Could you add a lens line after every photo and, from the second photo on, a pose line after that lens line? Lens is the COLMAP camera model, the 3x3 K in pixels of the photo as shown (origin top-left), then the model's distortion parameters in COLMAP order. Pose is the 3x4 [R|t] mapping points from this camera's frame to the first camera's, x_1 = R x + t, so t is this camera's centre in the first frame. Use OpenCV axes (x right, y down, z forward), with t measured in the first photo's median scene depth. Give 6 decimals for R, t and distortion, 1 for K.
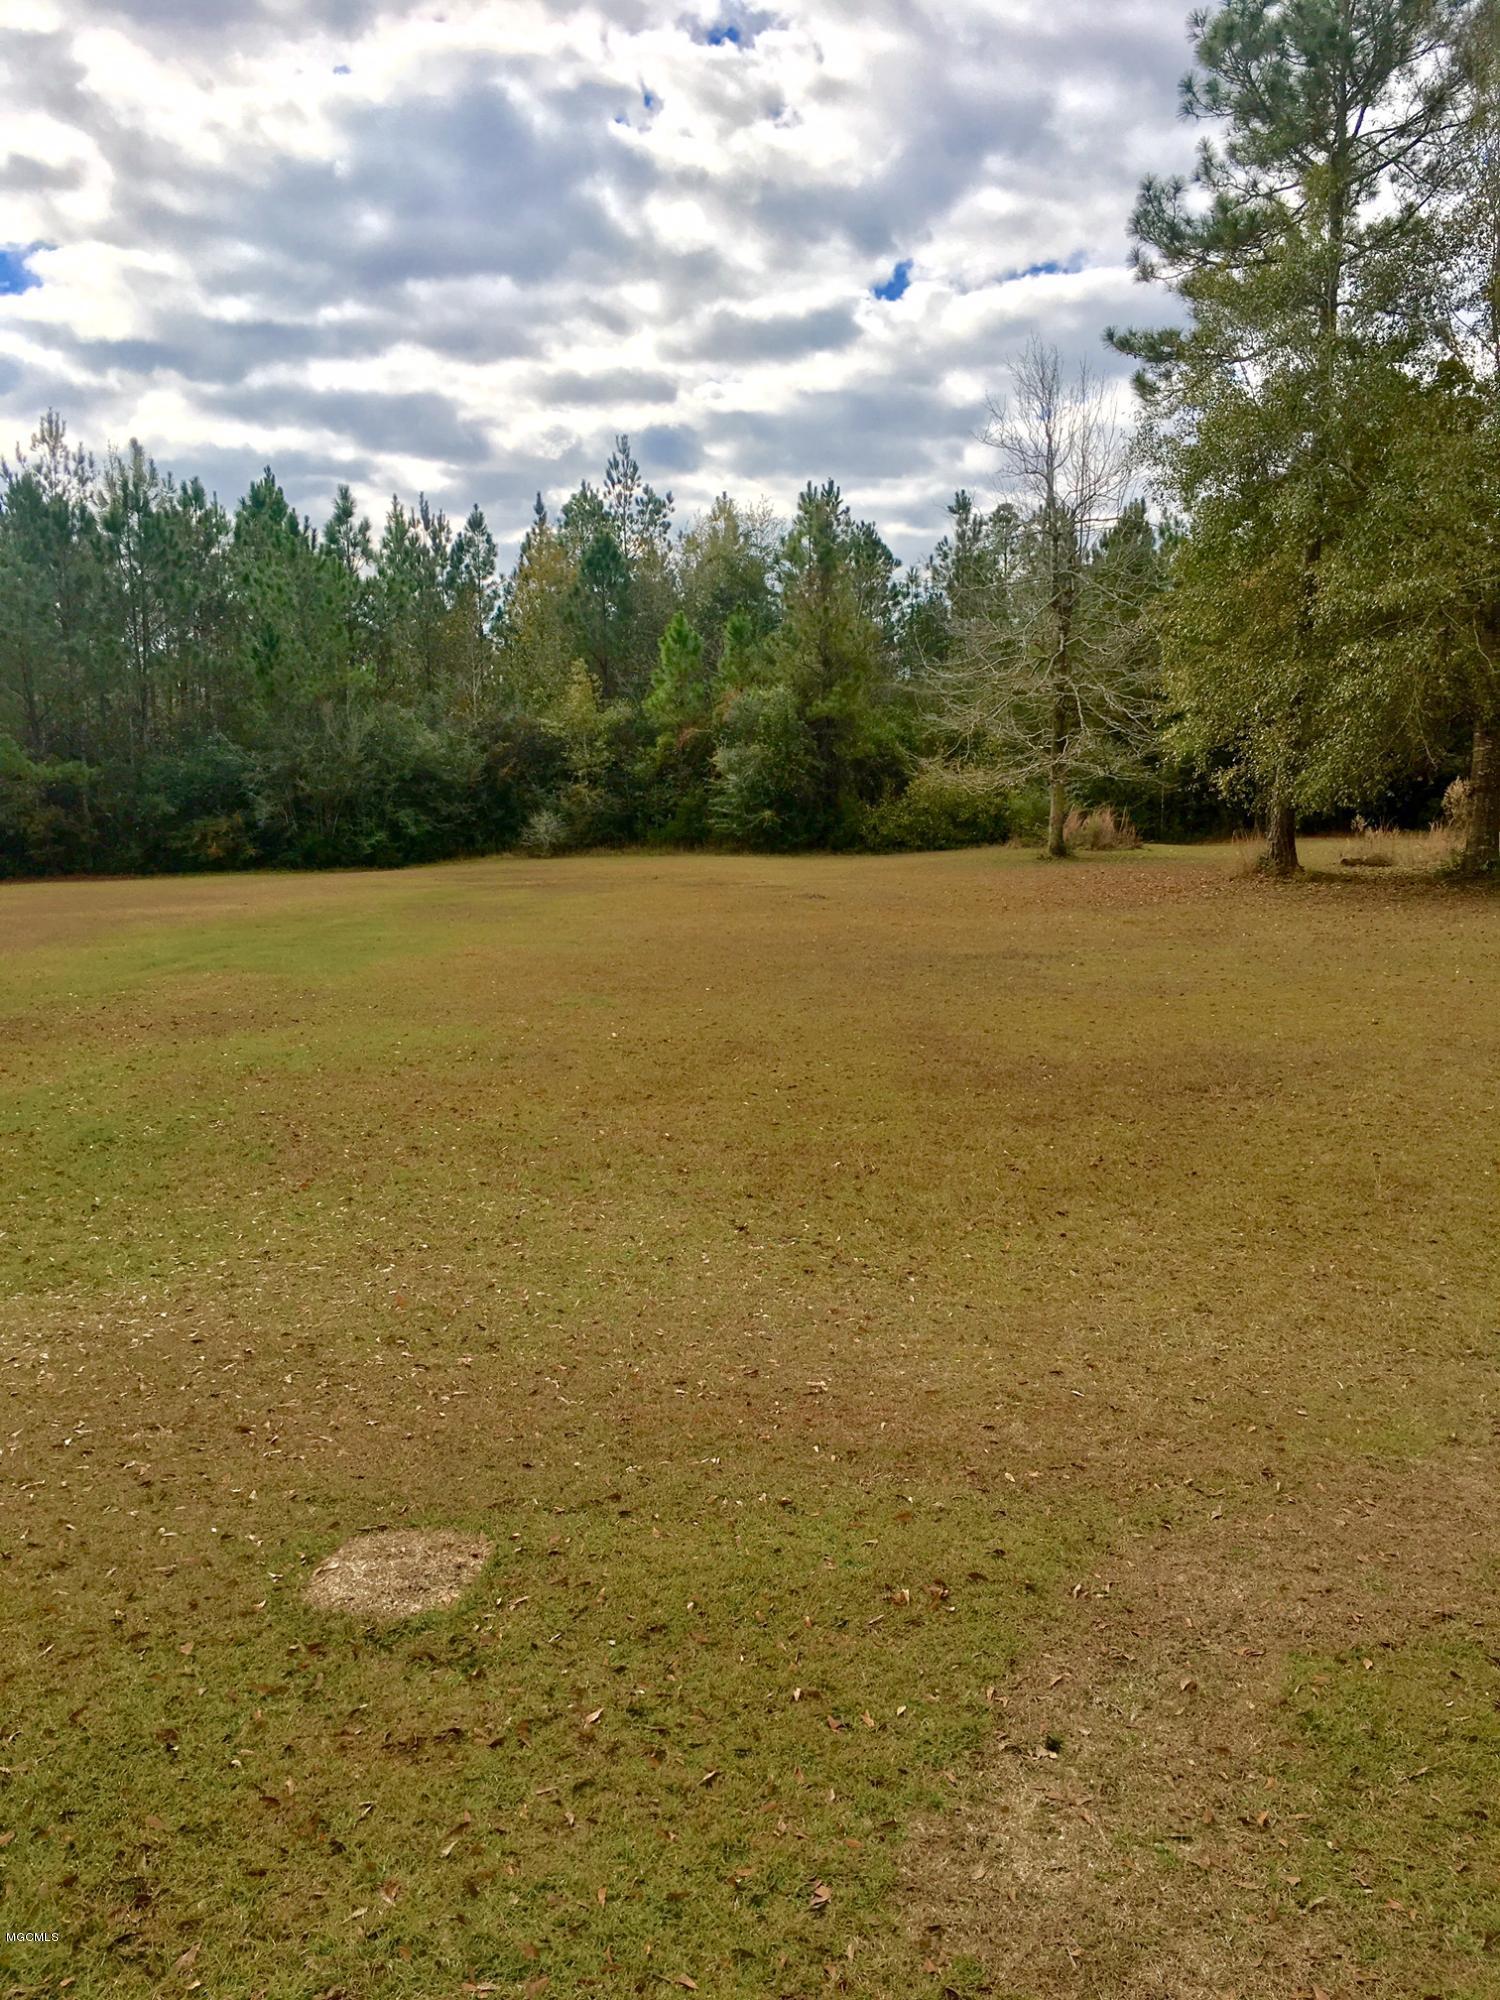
lens RADIAL K [[1702.2, 0, 758.5], [0, 1702.2, 1004.9], [0, 0, 1]] dist [0.013468, -0.003519]
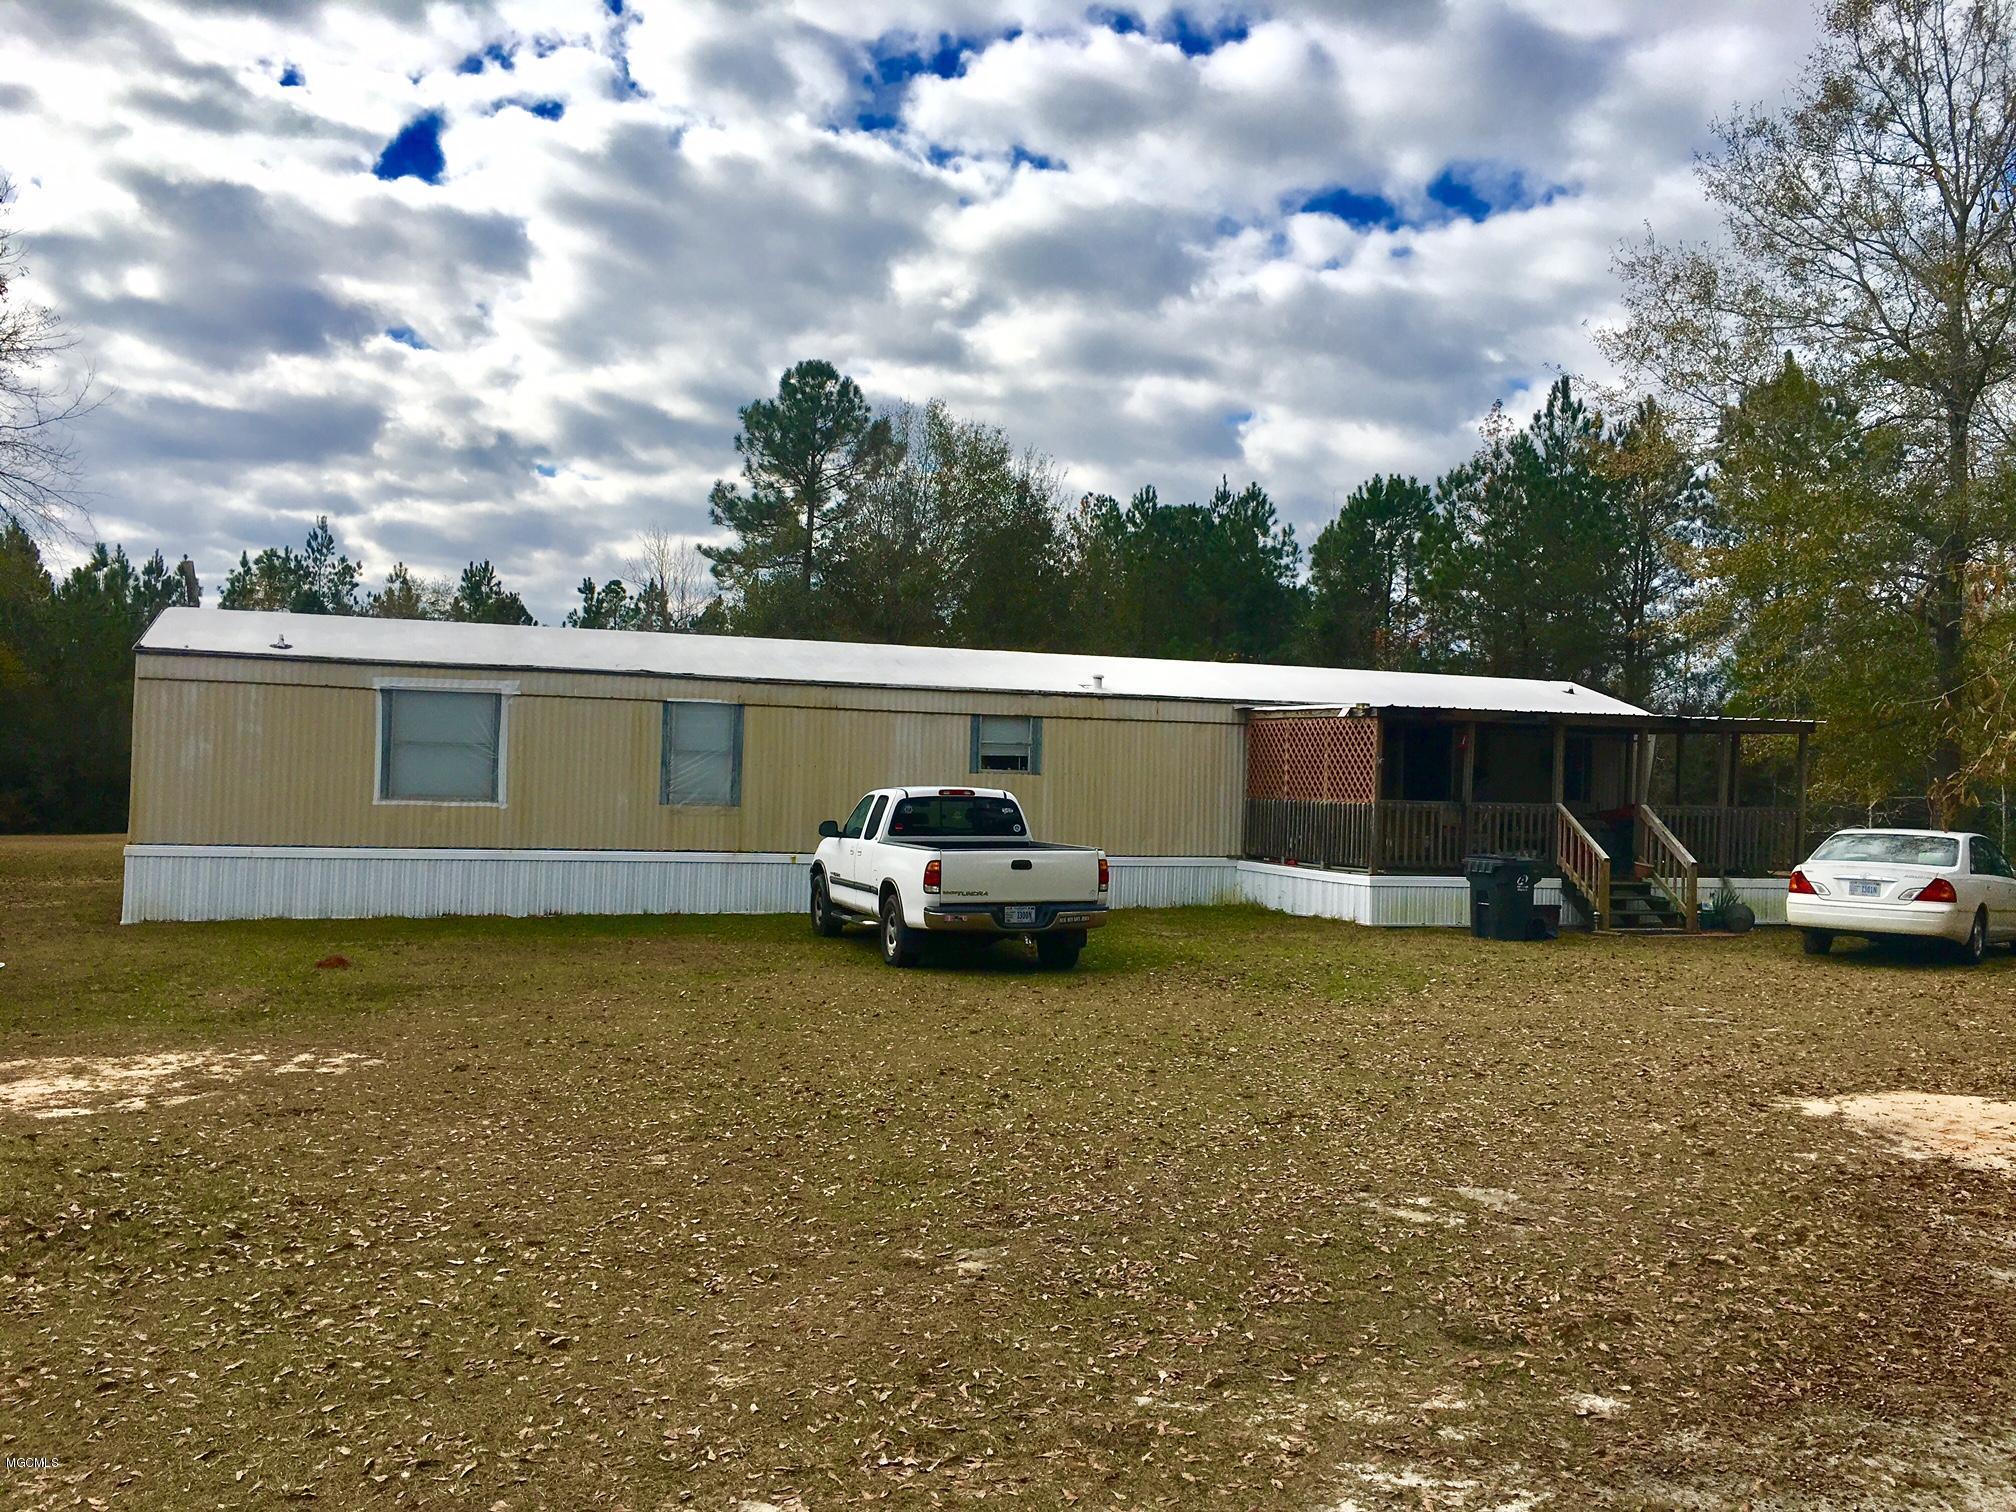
lens RADIAL K [[1715.8, 0, 1014.5], [0, 1715.8, 755.3], [0, 0, 1]] dist [0.013468, -0.003519]
pose [[0.926240, 0.044475, 0.374301, -0.098731], [0.017690, 0.986791, -0.161027, 0.085493], [-0.376518, 0.155771, 0.913219, -0.478366]]
